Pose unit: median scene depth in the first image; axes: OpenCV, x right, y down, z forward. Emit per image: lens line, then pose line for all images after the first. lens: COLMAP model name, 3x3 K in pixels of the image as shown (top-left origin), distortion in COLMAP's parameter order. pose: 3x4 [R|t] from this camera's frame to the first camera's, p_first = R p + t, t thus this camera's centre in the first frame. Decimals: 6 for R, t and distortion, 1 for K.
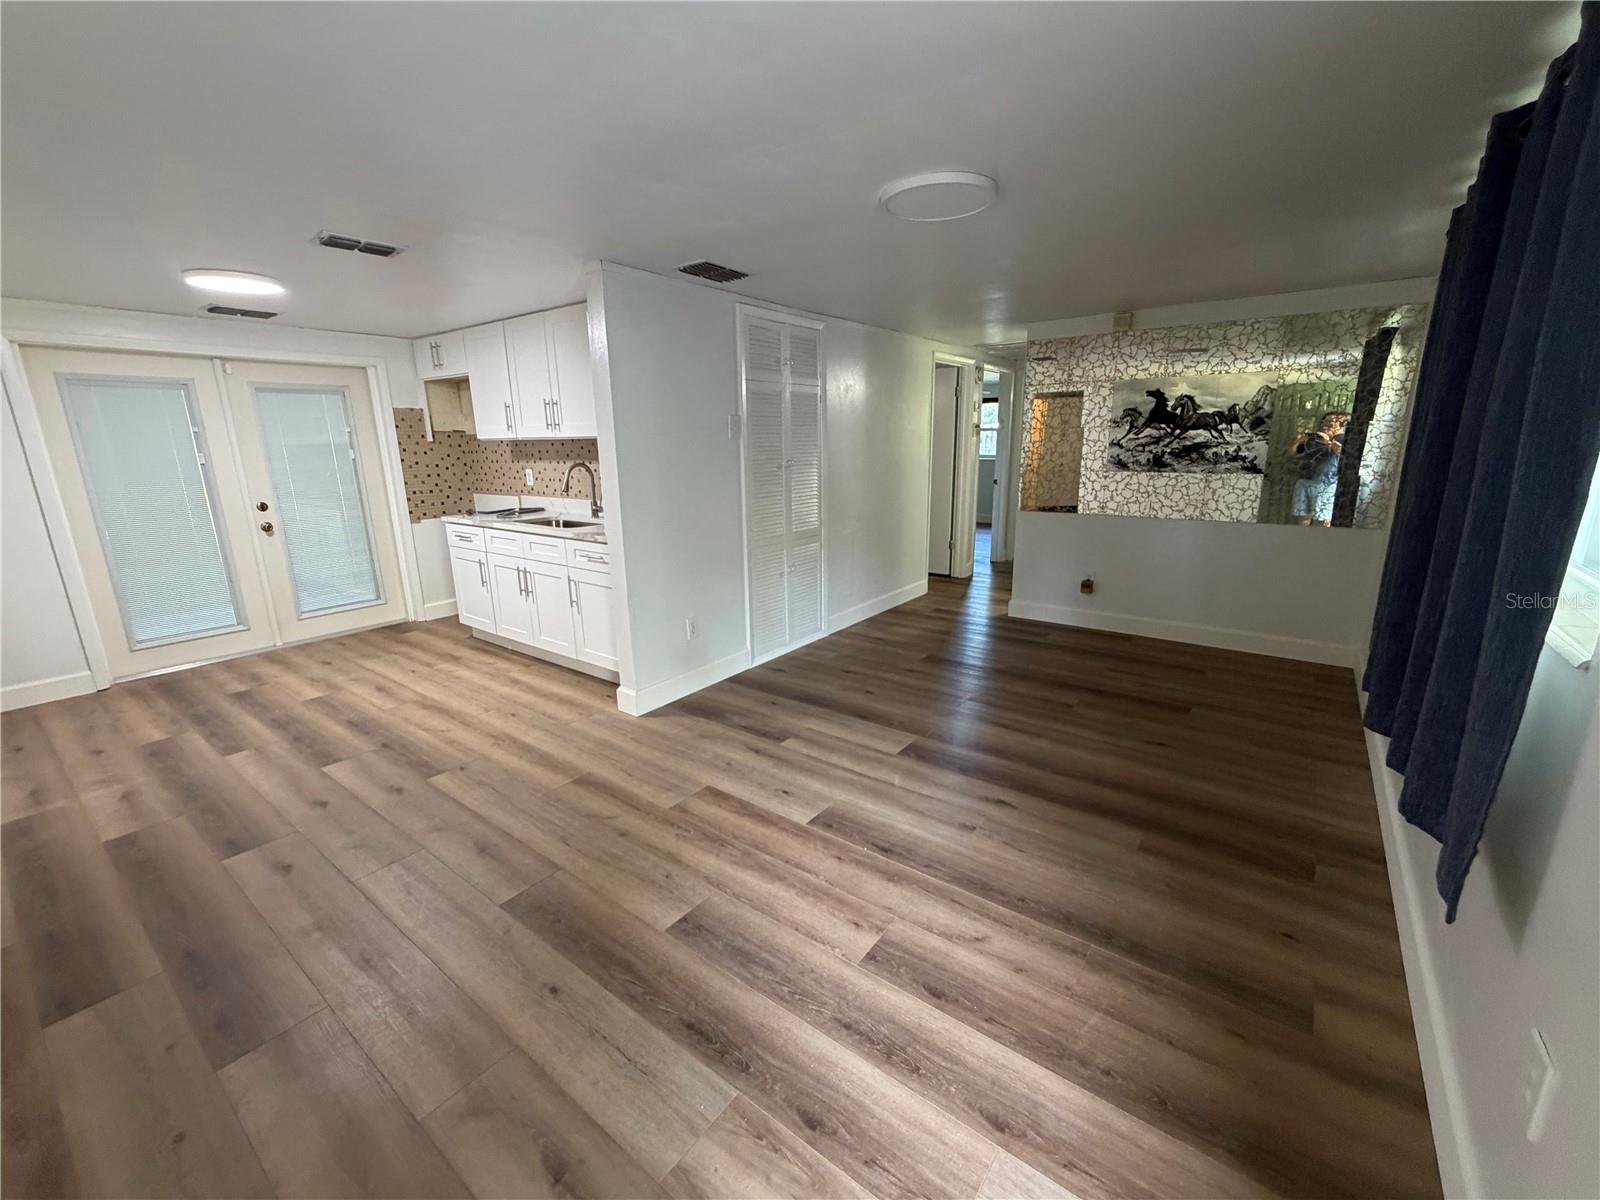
lens RADIAL K [[660.0, 0, 800.0], [0, 660.0, 600.0], [0, 0, 1]] dist [0.001589, 0.000070]
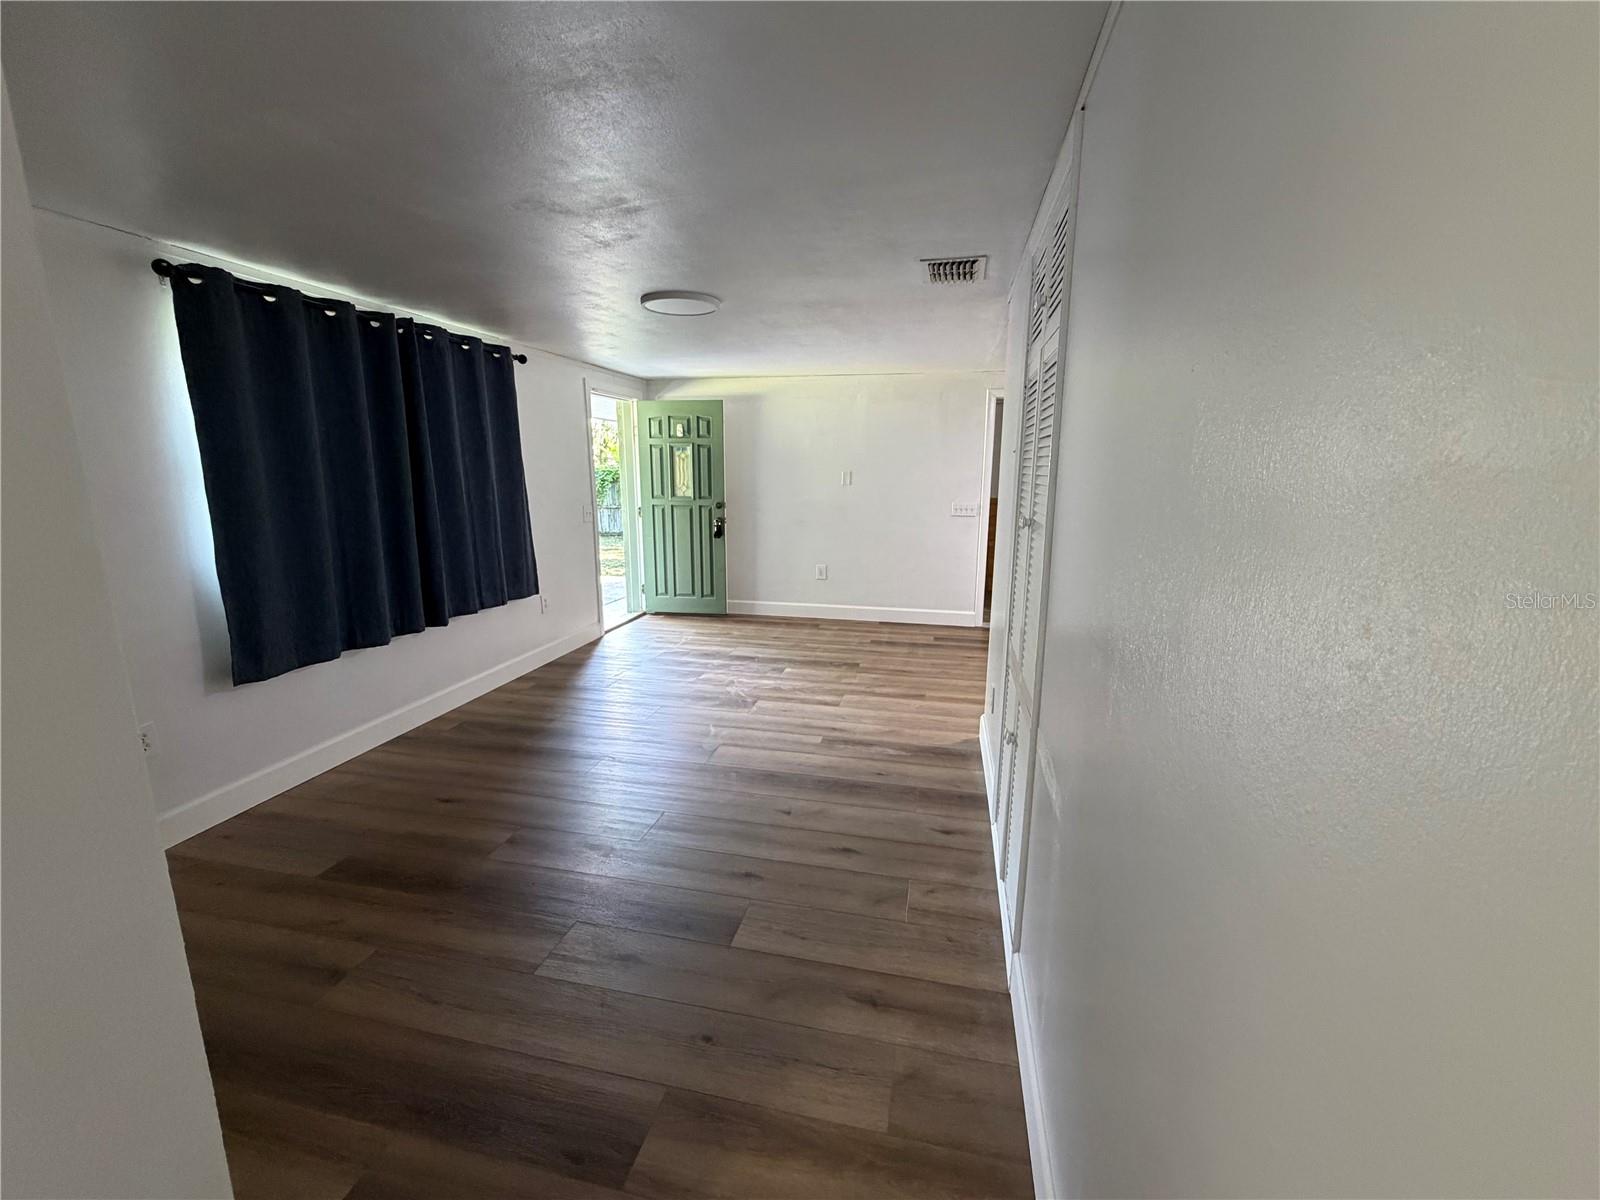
lens RADIAL K [[660.0, 0, 800.0], [0, 660.0, 600.0], [0, 0, 1]] dist [0.001589, 0.000070]
pose [[-0.911117, 0.090411, -0.402108, 0.472808], [-0.090254, 0.908193, 0.408704, -0.486068], [0.402143, 0.408669, -0.819311, 1.956666]]
